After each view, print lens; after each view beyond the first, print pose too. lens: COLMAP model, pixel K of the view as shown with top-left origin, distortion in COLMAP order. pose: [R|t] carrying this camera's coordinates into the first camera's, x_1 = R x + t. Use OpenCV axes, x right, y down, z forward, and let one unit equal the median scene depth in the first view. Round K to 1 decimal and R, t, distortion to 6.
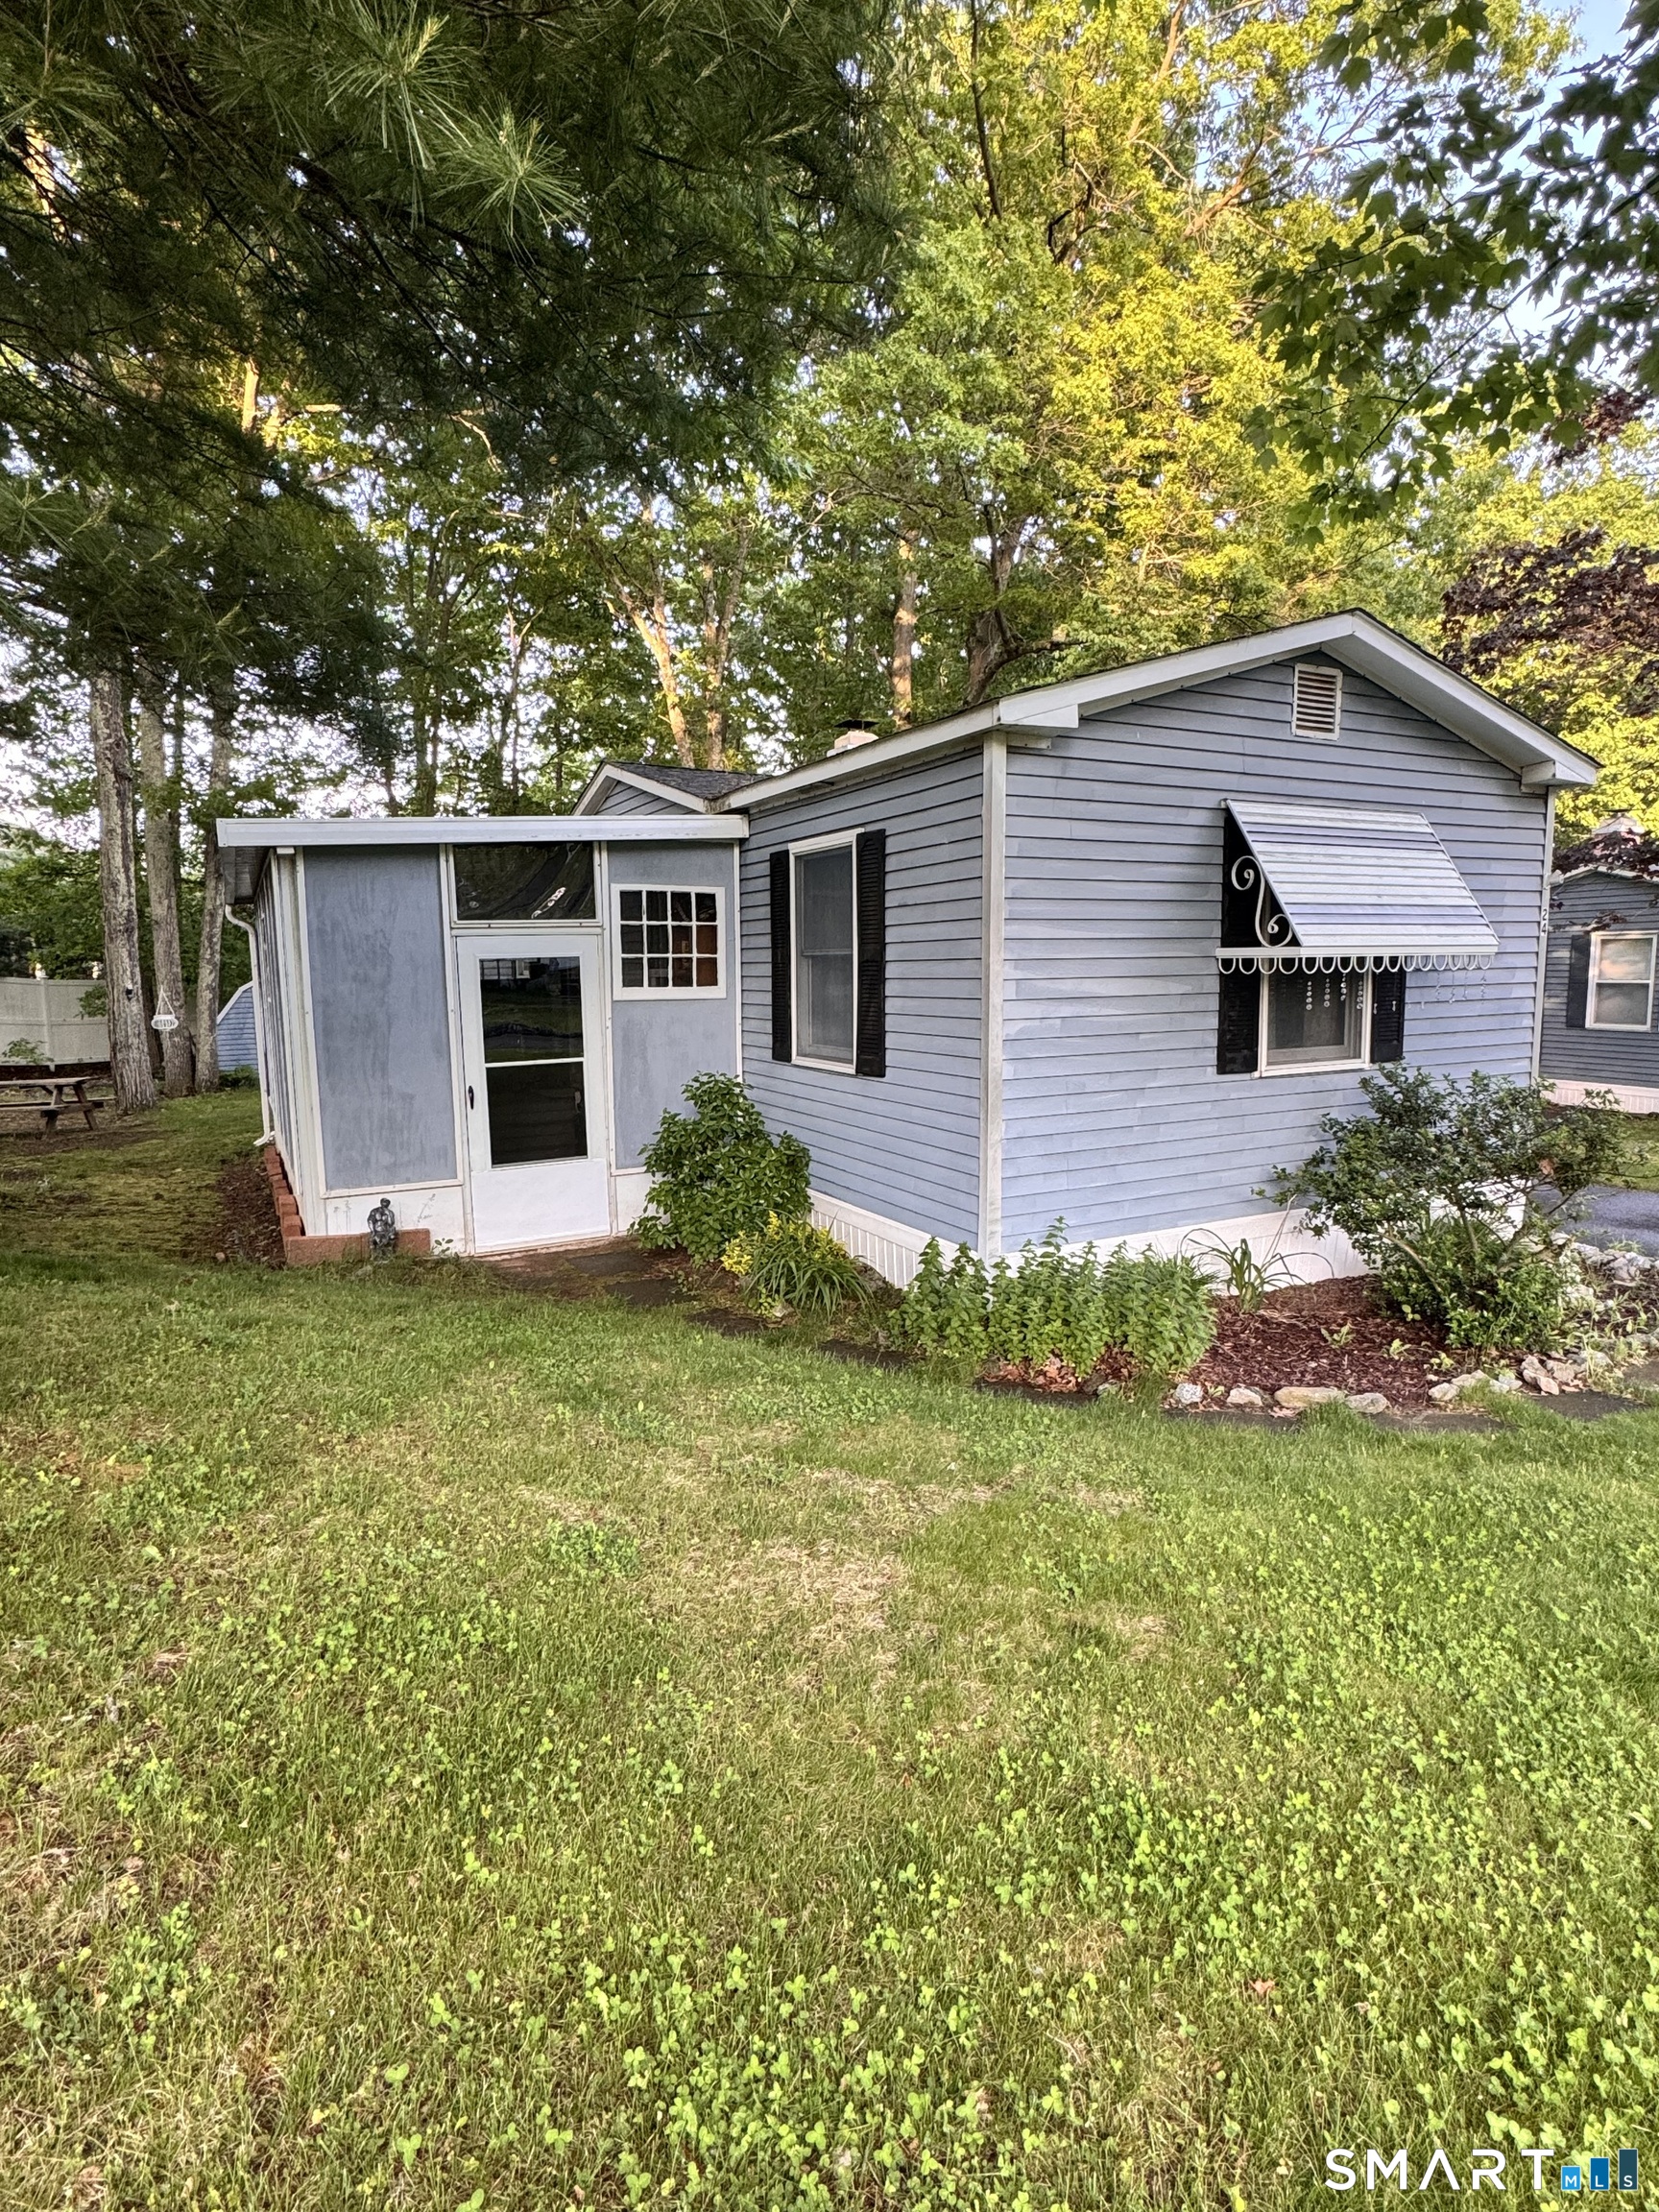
lens RADIAL K [[1161.4, 0, 844.5], [0, 1161.4, 1109.6], [0, 0, 1]] dist [-0.001514, -0.000299]
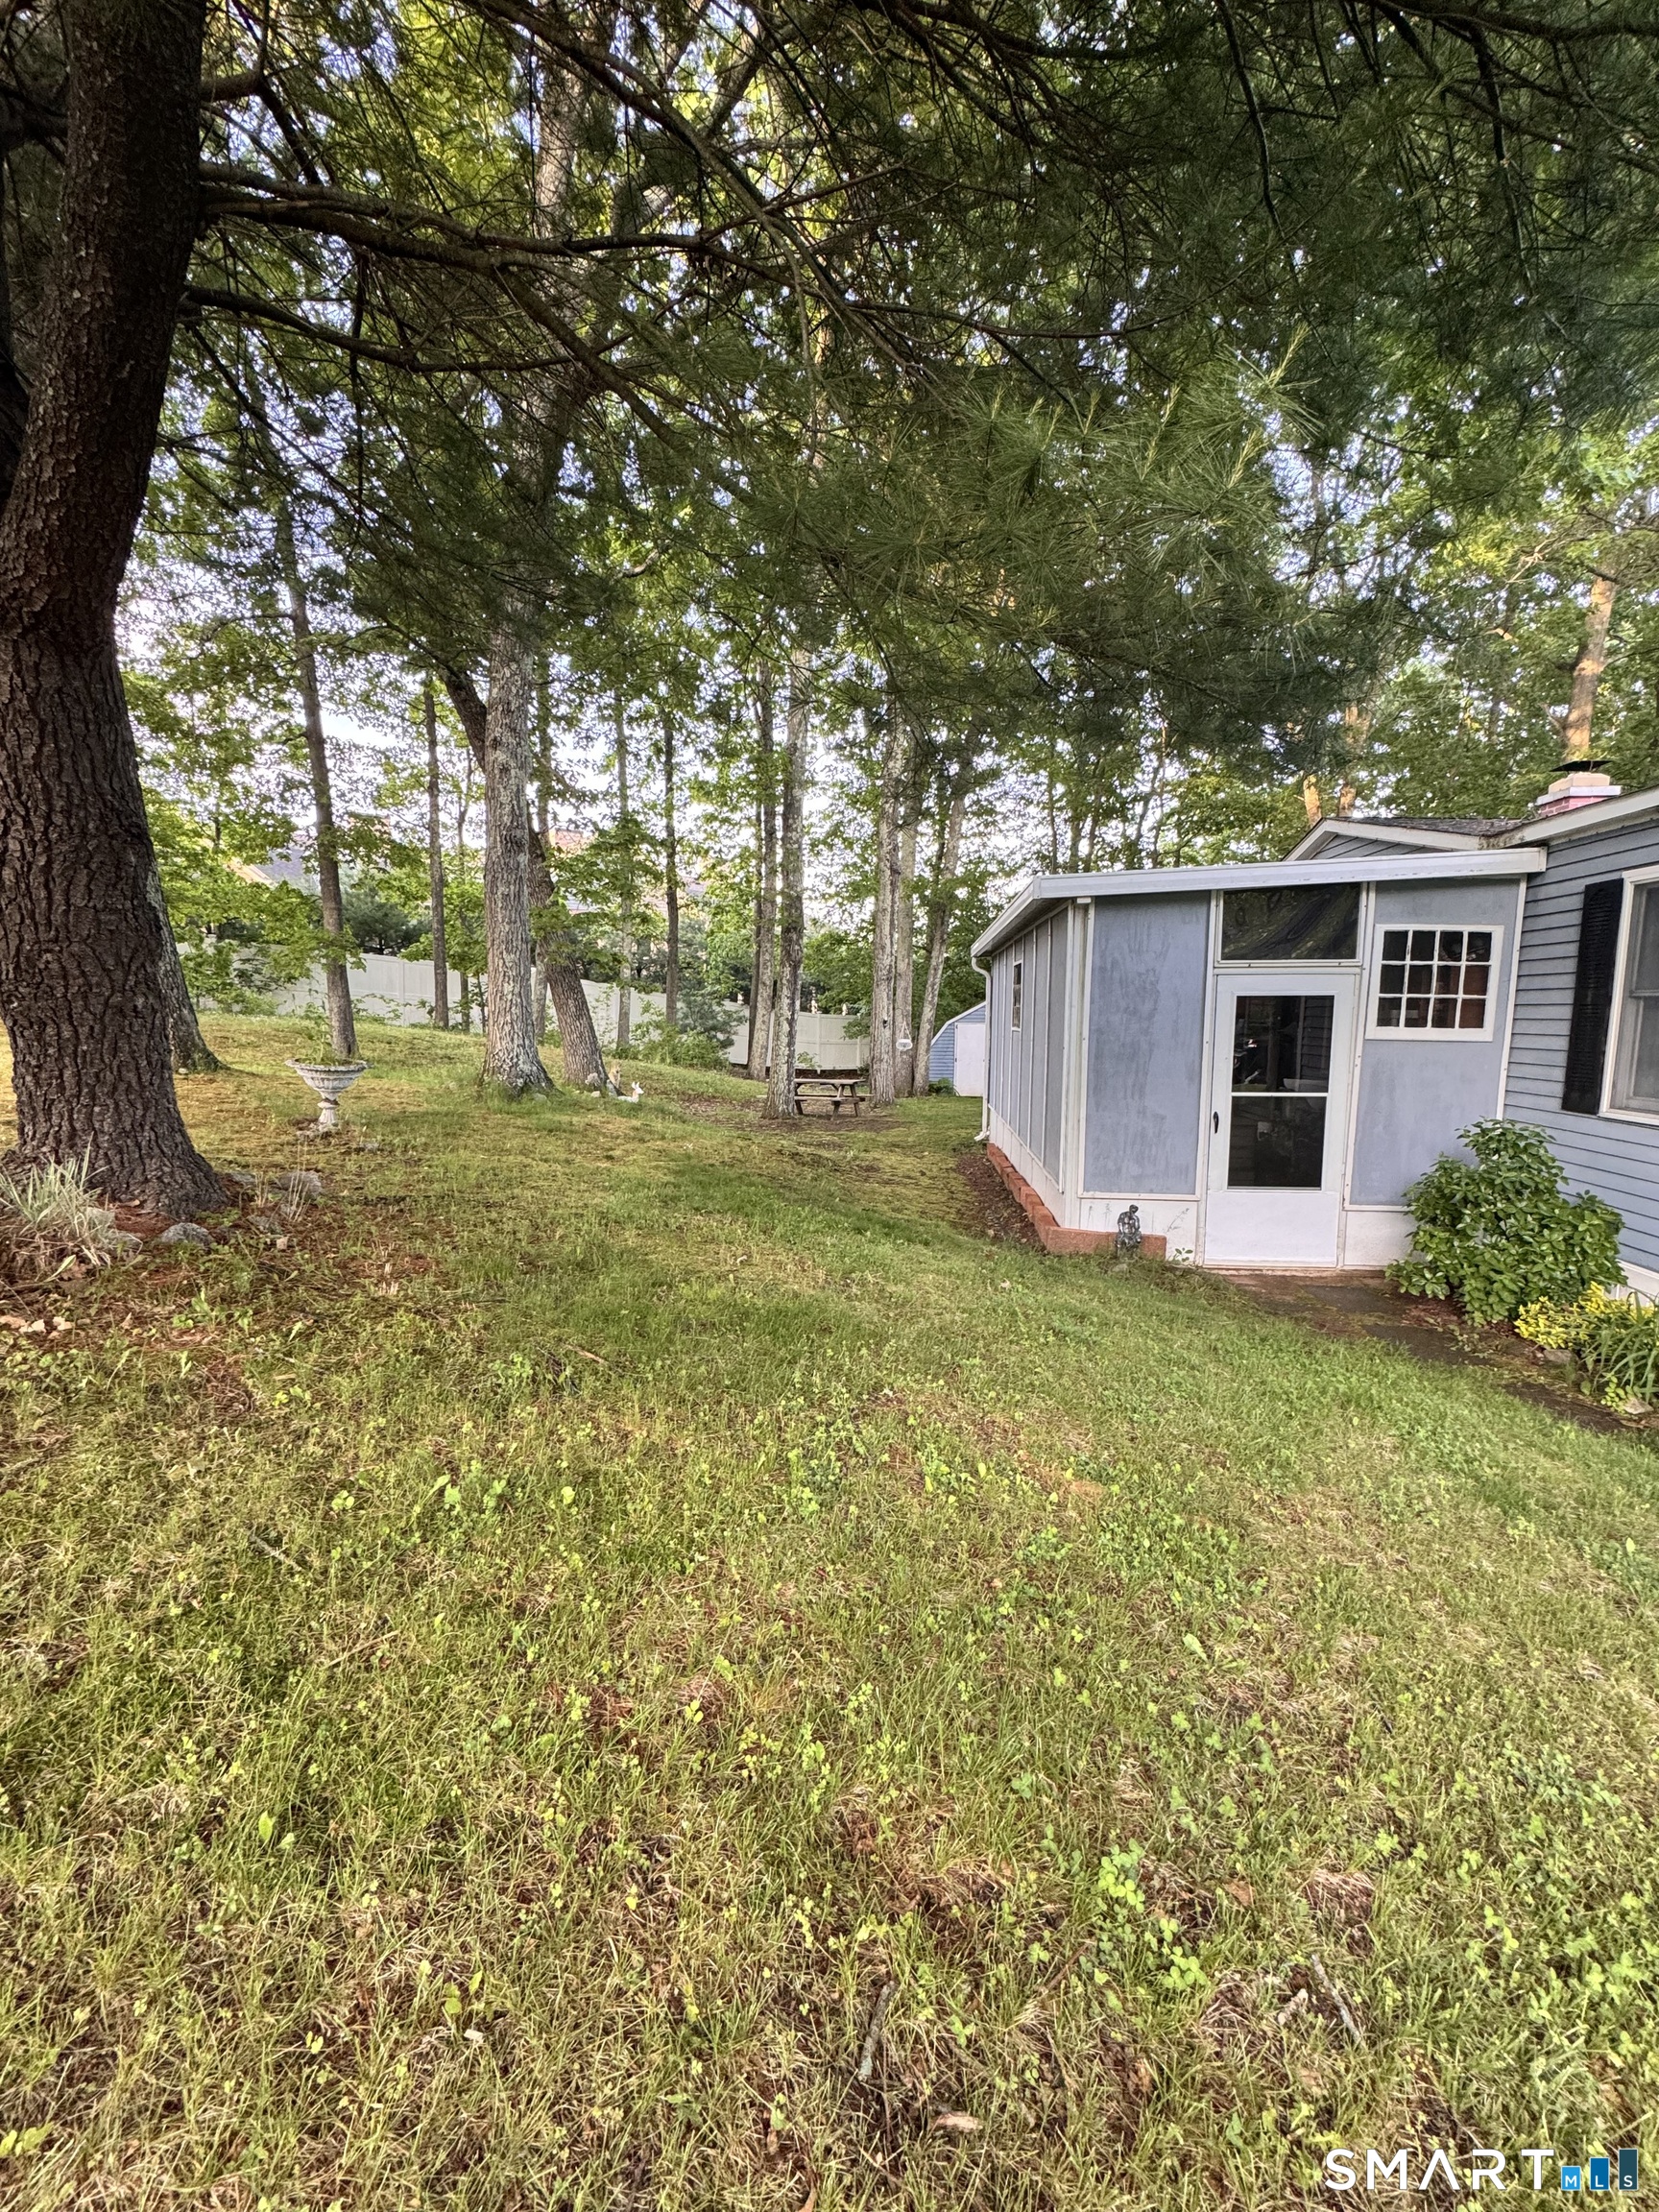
lens RADIAL K [[886.6, 0, 833.6], [0, 886.6, 1114.8], [0, 0, 1]] dist [-0.000625, -0.000023]
pose [[0.844625, 0.084359, -0.528671, -0.179044], [-0.089386, 0.995867, 0.016102, 0.001063], [0.527844, 0.033655, 0.848674, 0.100667]]
